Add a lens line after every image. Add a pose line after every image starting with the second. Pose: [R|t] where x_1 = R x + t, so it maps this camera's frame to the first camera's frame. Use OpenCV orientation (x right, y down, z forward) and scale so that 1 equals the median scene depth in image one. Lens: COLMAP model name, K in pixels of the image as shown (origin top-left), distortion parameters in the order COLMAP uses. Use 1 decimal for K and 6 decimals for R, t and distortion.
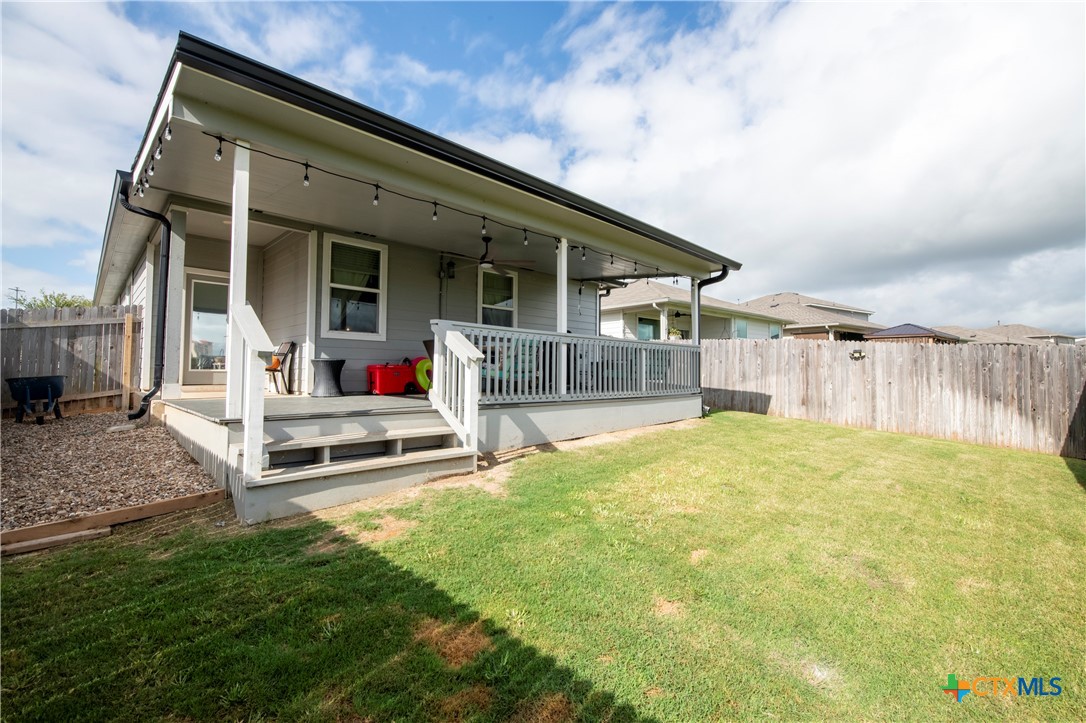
lens RADIAL K [[476.6, 0, 543.0], [0, 476.6, 361.5], [0, 0, 1]] dist [-0.001981, -0.000552]
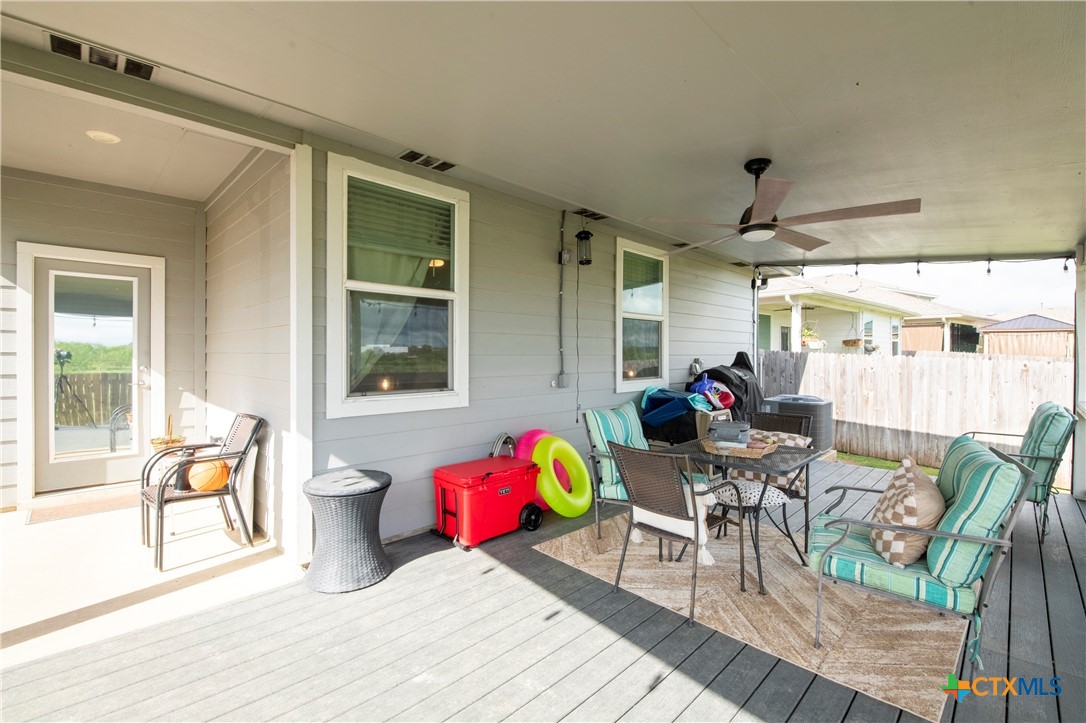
lens RADIAL K [[476.6, 0, 543.0], [0, 476.6, 361.5], [0, 0, 1]] dist [-0.001981, -0.000552]
pose [[0.999957, -0.004426, 0.008120, -0.277302], [0.004087, 0.999140, 0.041251, -0.109307], [-0.008296, -0.041216, 0.999116, 0.578635]]
